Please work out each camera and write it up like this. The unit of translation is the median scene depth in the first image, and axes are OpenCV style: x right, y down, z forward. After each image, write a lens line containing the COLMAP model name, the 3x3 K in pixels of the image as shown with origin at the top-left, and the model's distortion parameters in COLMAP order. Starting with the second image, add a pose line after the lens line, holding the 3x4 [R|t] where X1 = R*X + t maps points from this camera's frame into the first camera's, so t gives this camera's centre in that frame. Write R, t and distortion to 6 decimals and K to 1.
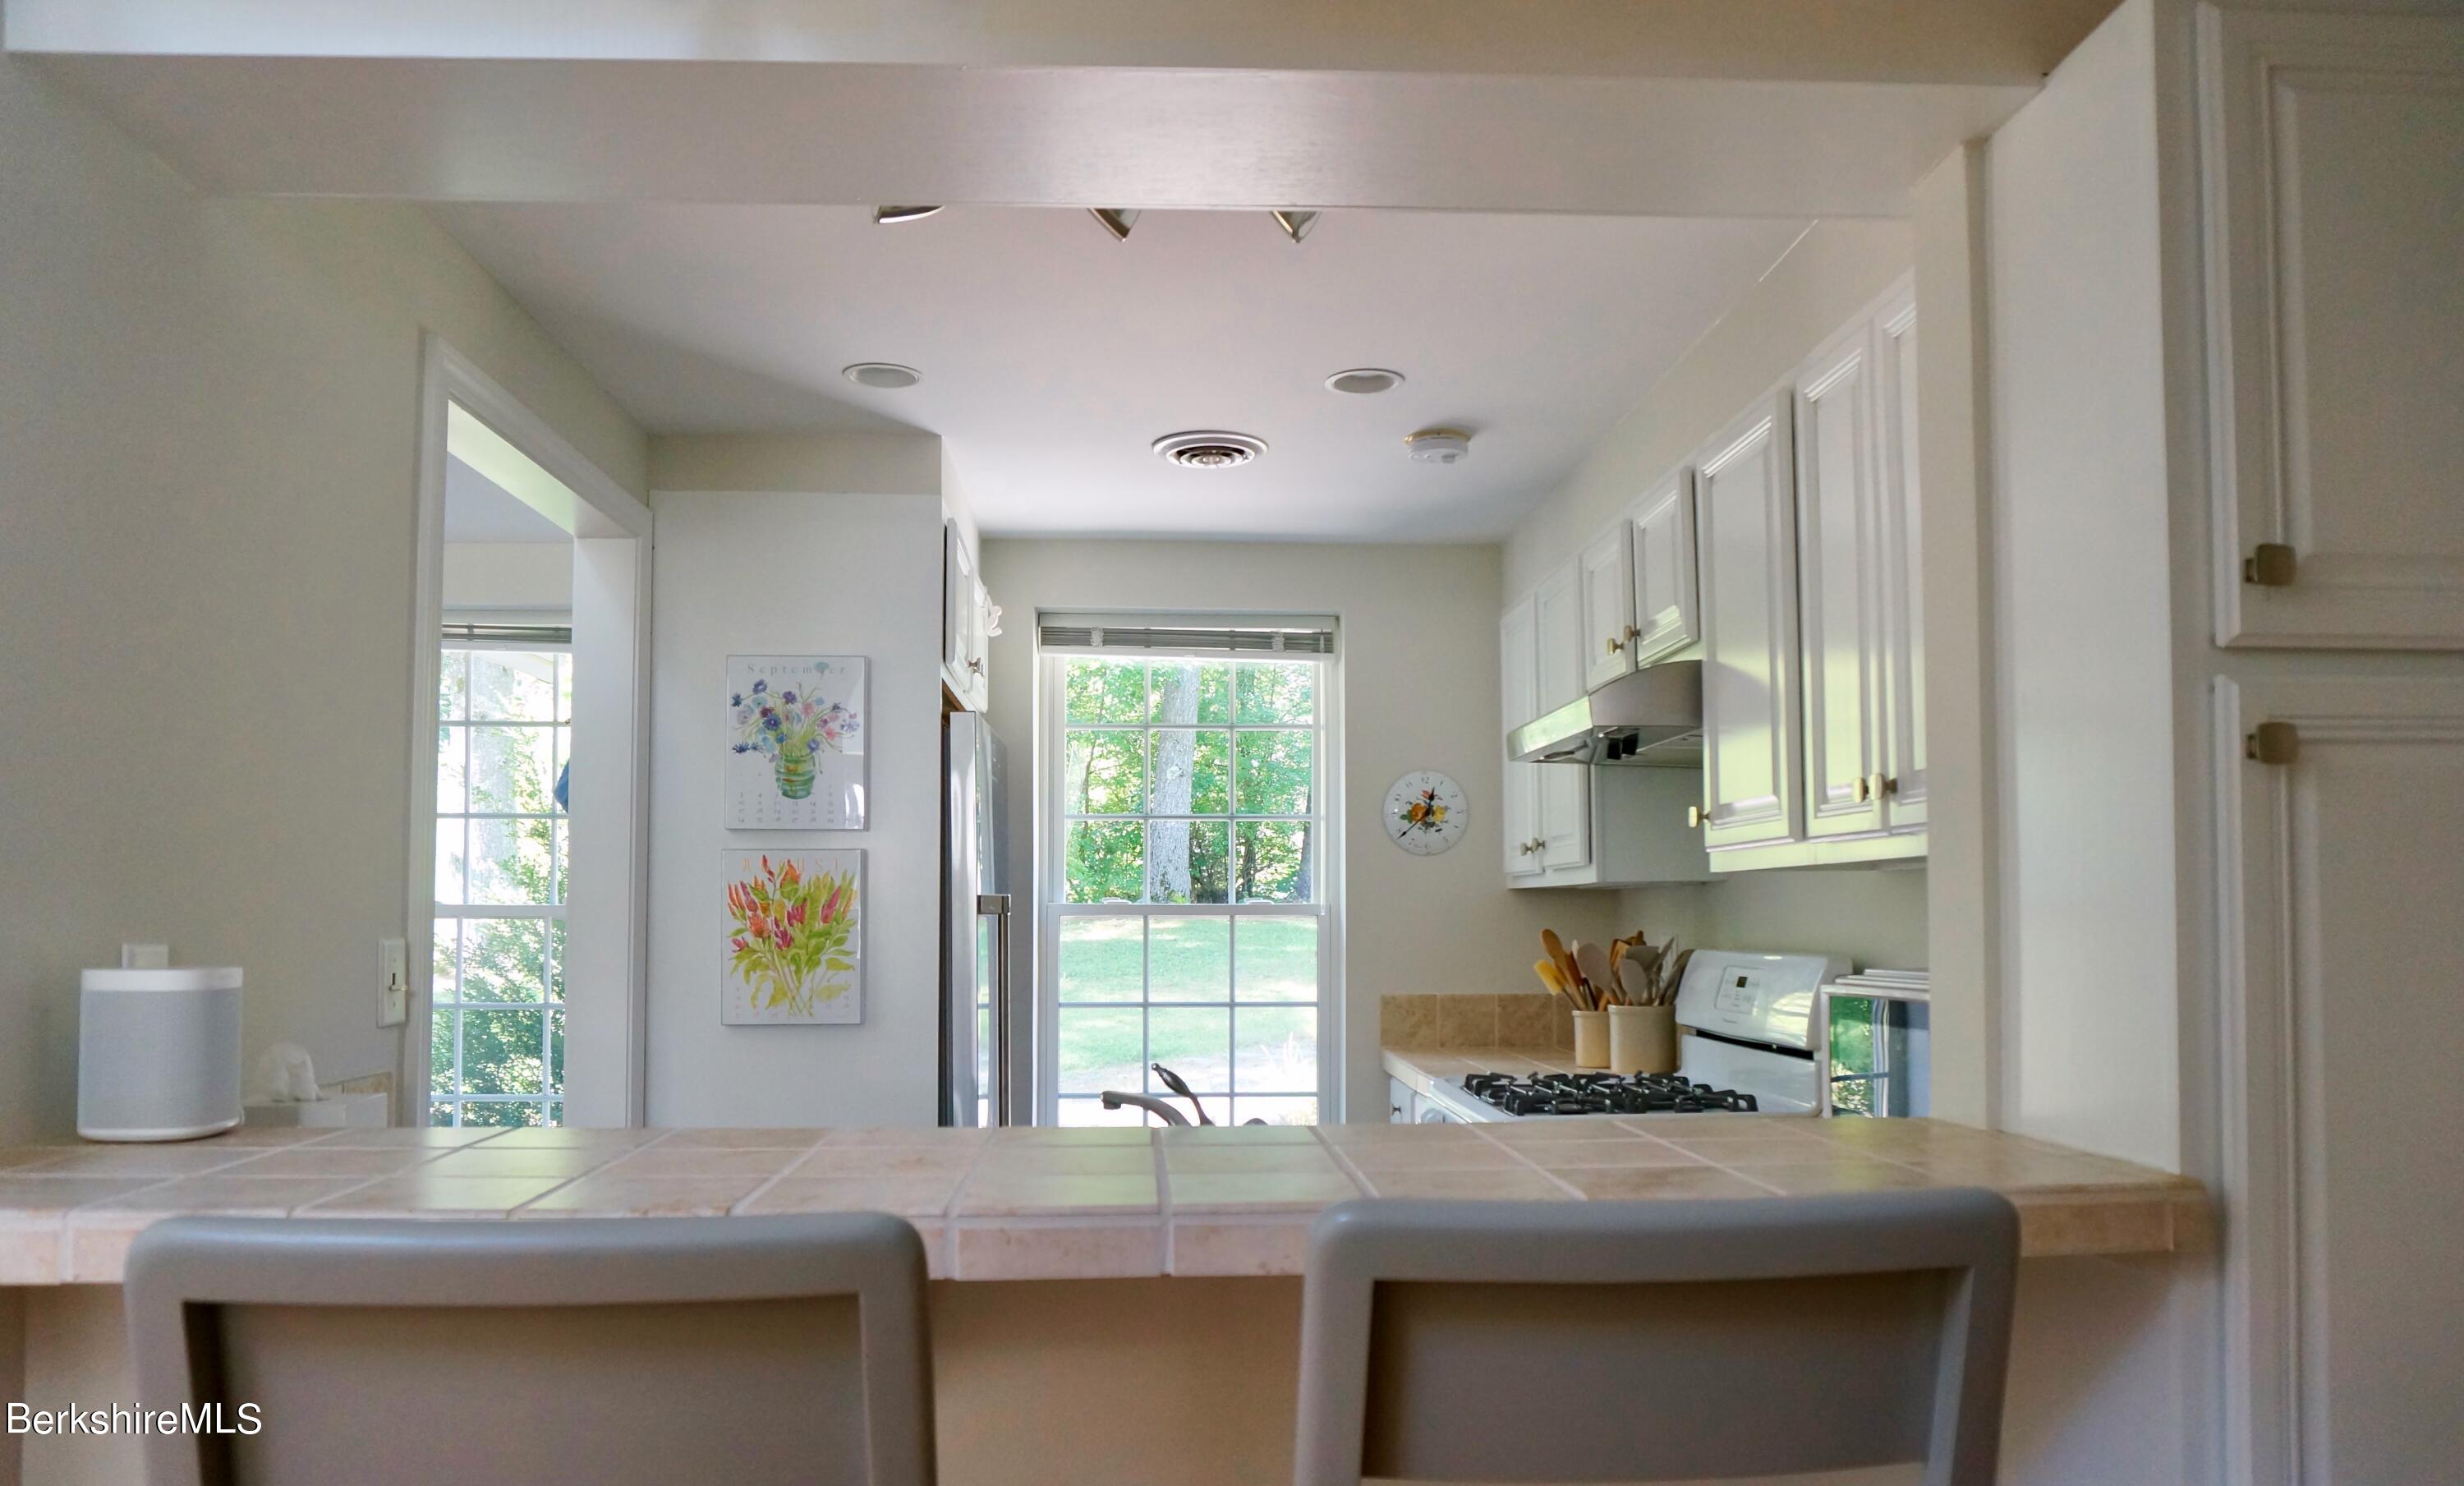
lens RADIAL K [[1754.6, 0, 1237.0], [0, 1754.6, 833.2], [0, 0, 1]] dist [-0.001819, -0.000495]
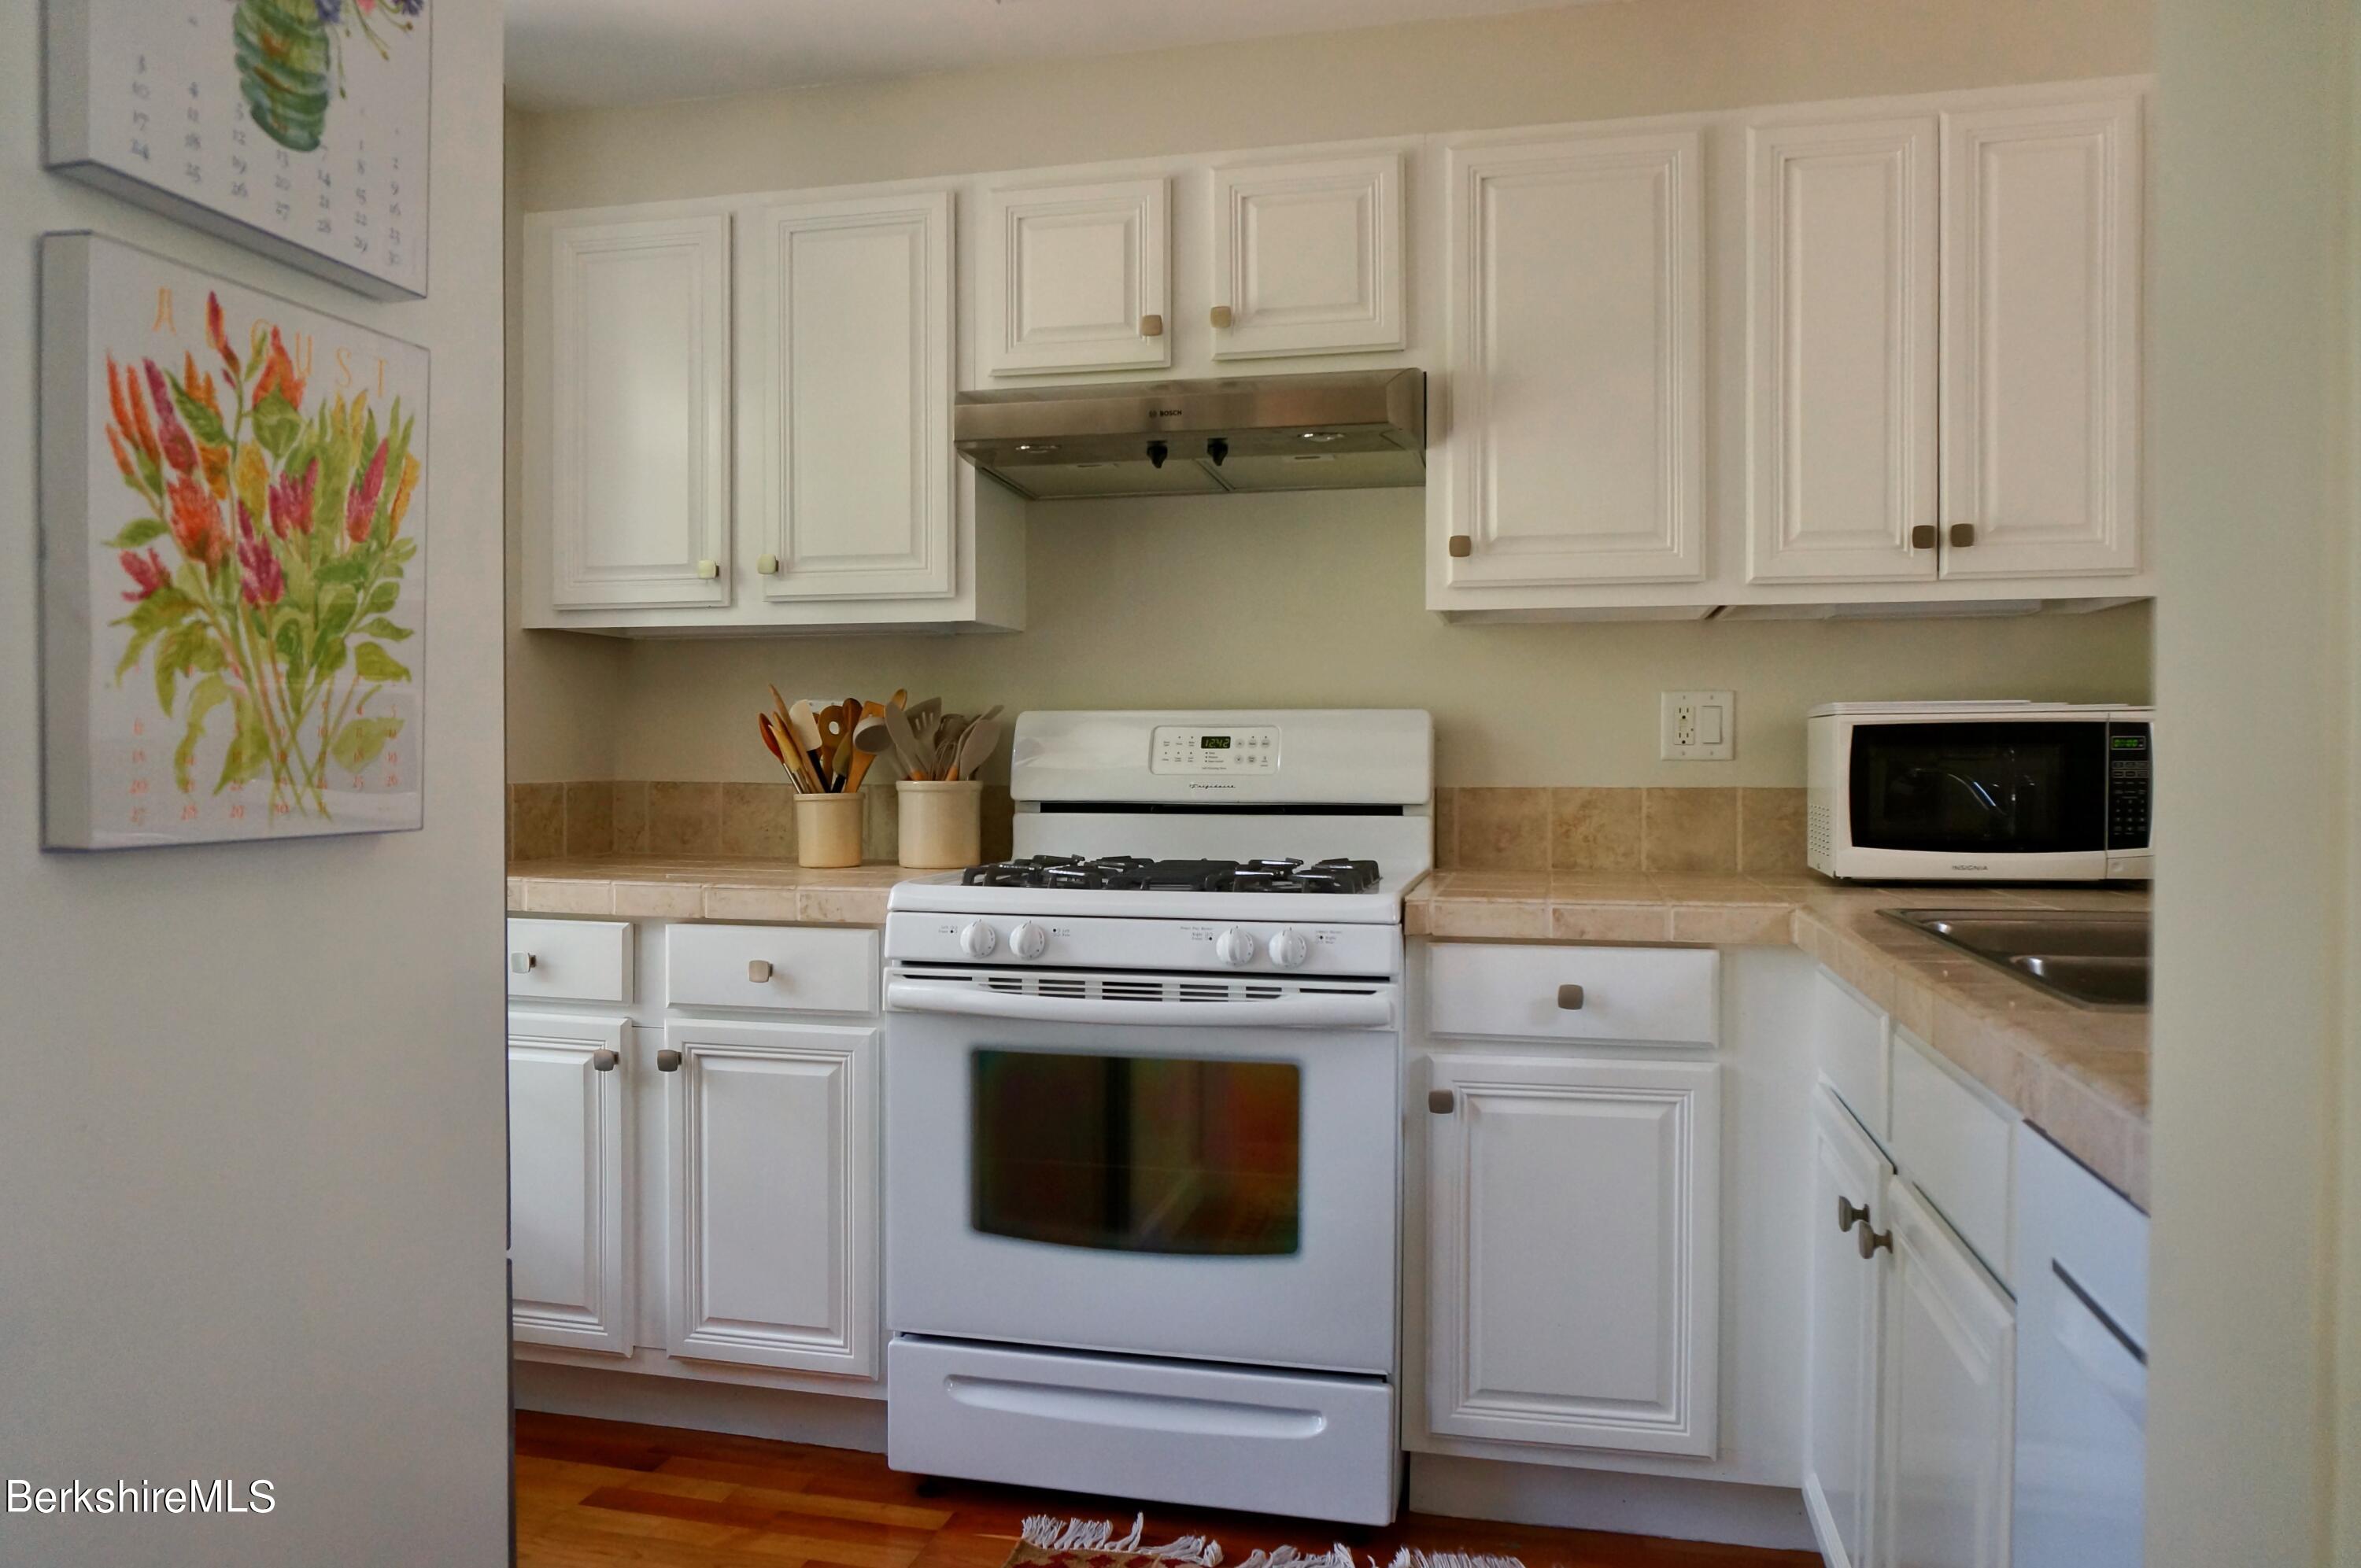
lens RADIAL K [[1615.9, 0, 1180.5], [0, 1615.9, 784.0], [0, 0, 1]] dist [-0.033626, -0.001424]
pose [[0.279064, -0.012429, 0.960192, -0.490376], [-0.044951, 0.998651, 0.025991, 0.083450], [-0.959220, -0.050415, 0.278129, 0.757279]]
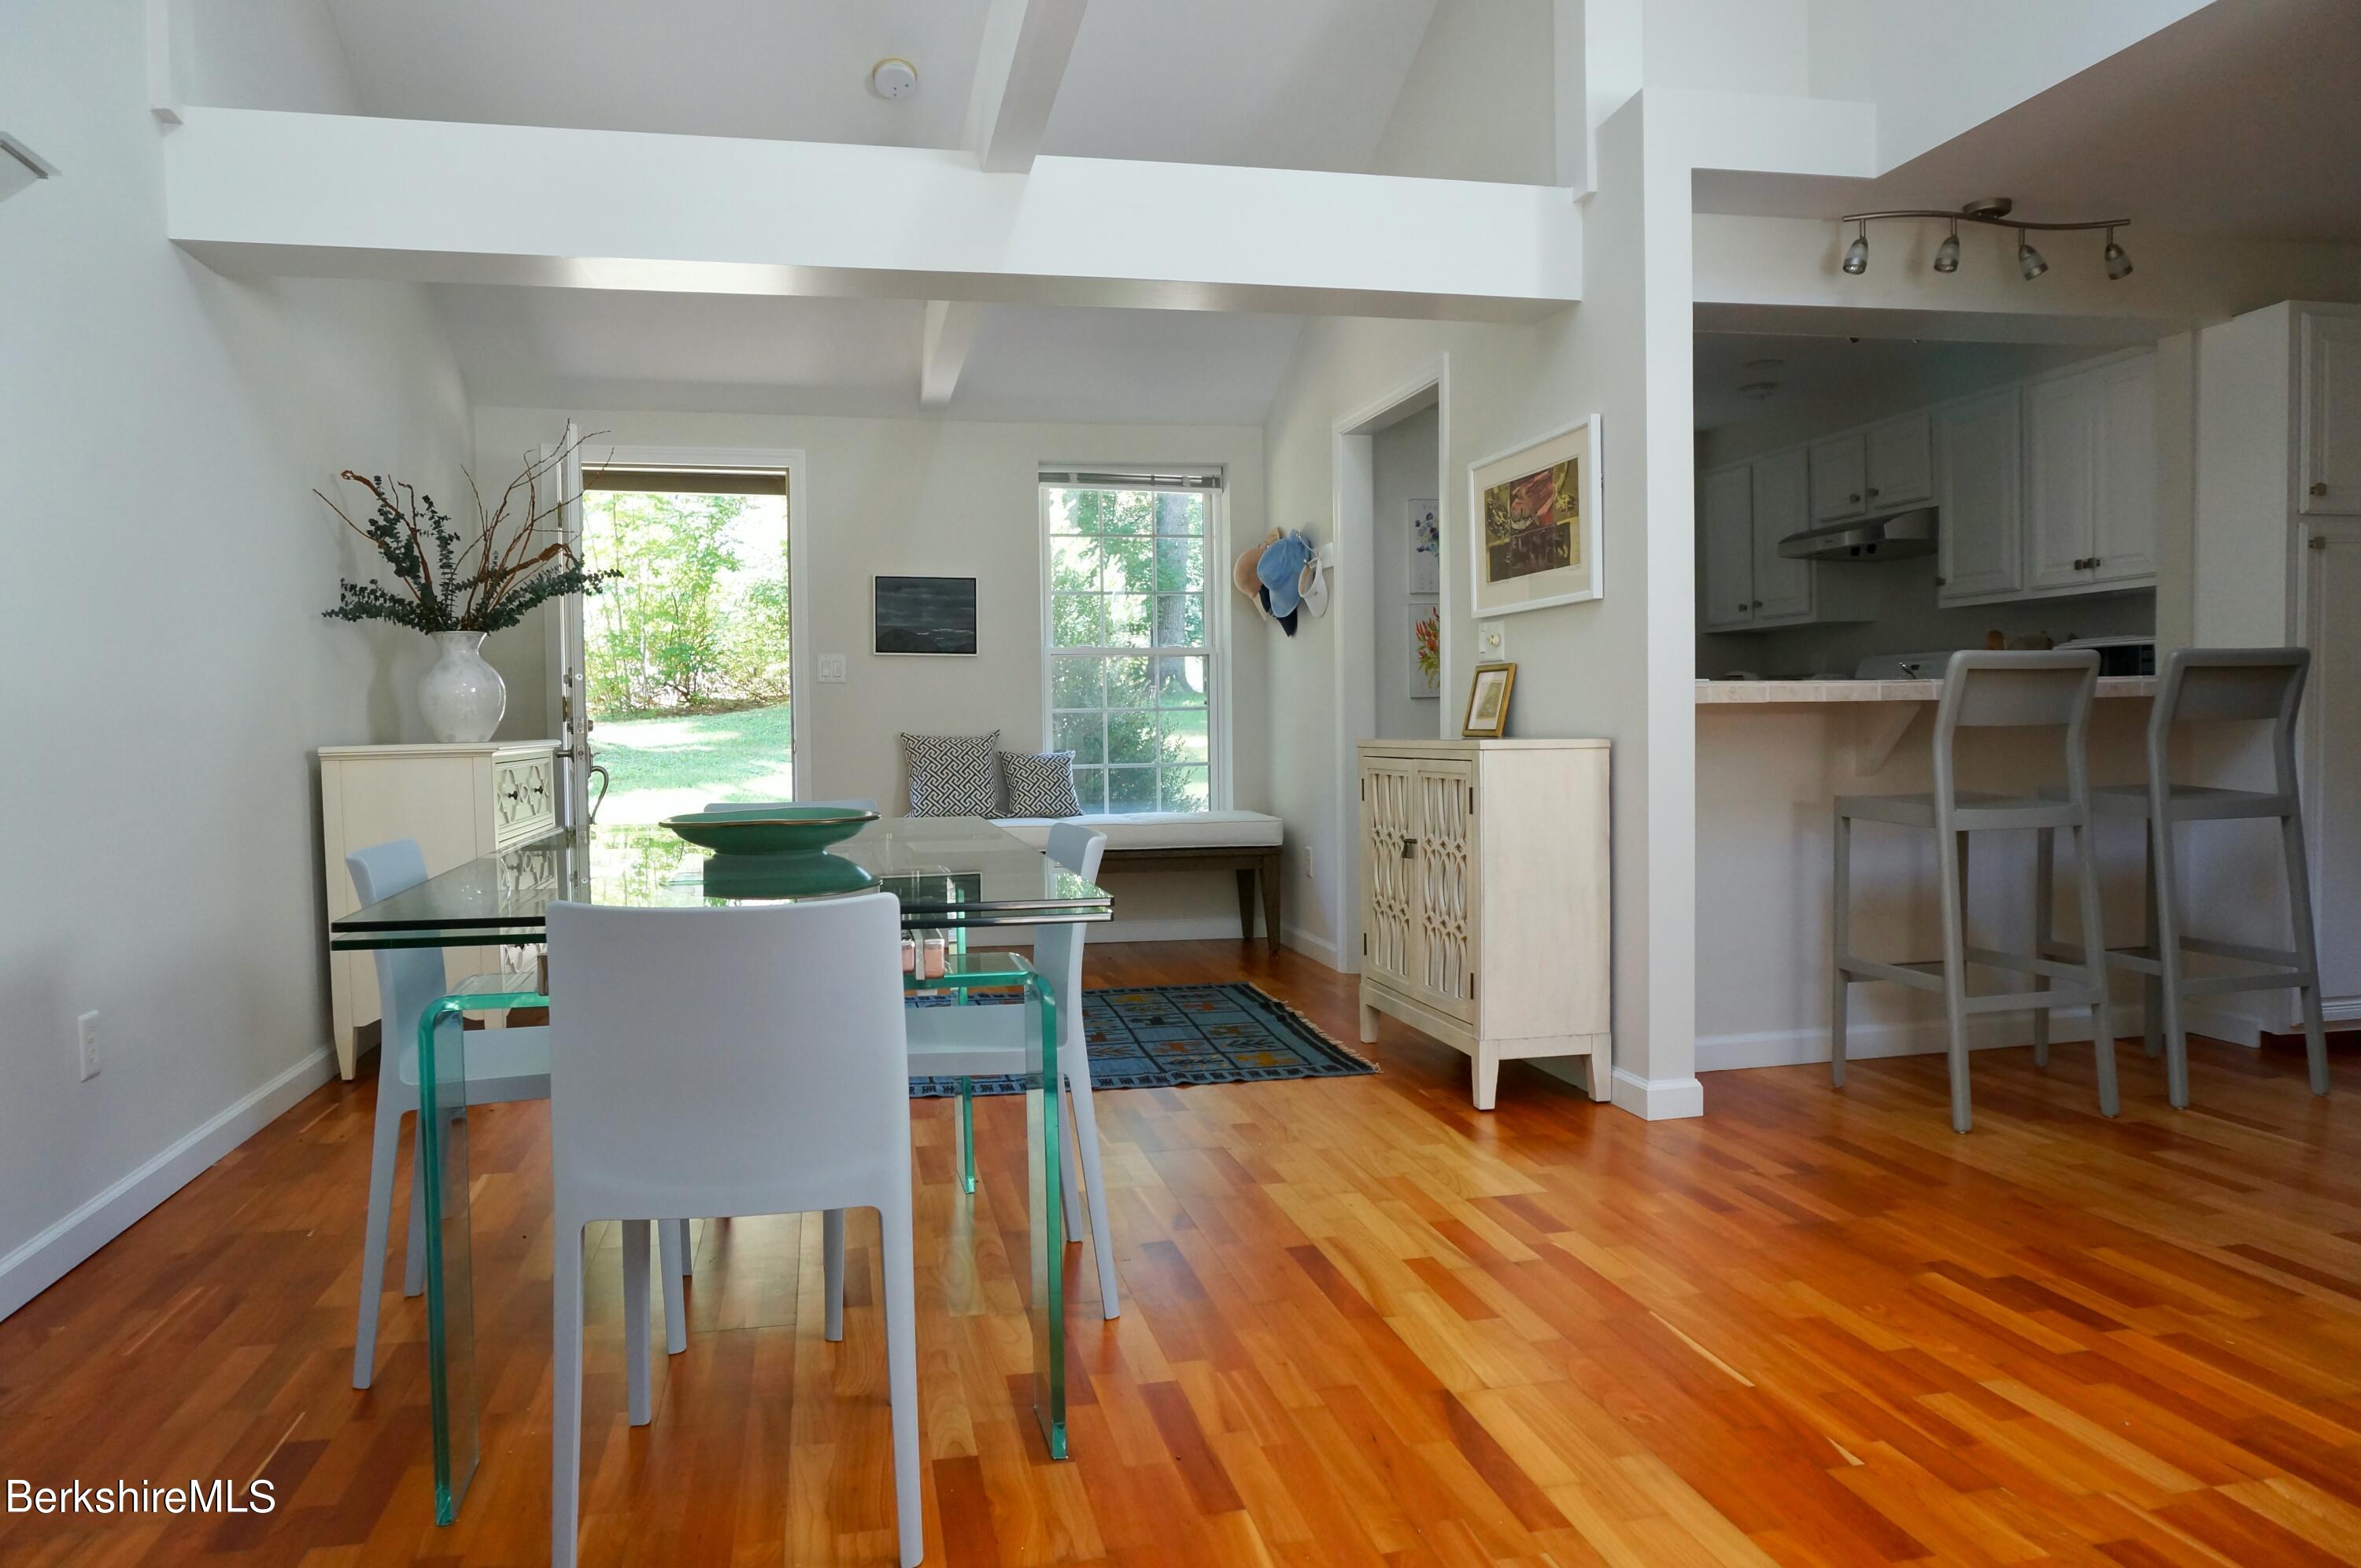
lens RADIAL K [[1615.9, 0, 1180.5], [0, 1615.9, 784.0], [0, 0, 1]] dist [-0.033626, -0.001424]
pose [[0.984836, -0.024735, 0.171715, -0.842794], [0.010086, 0.996273, 0.085668, 0.051364], [-0.173194, -0.082637, 0.981415, -0.665885]]
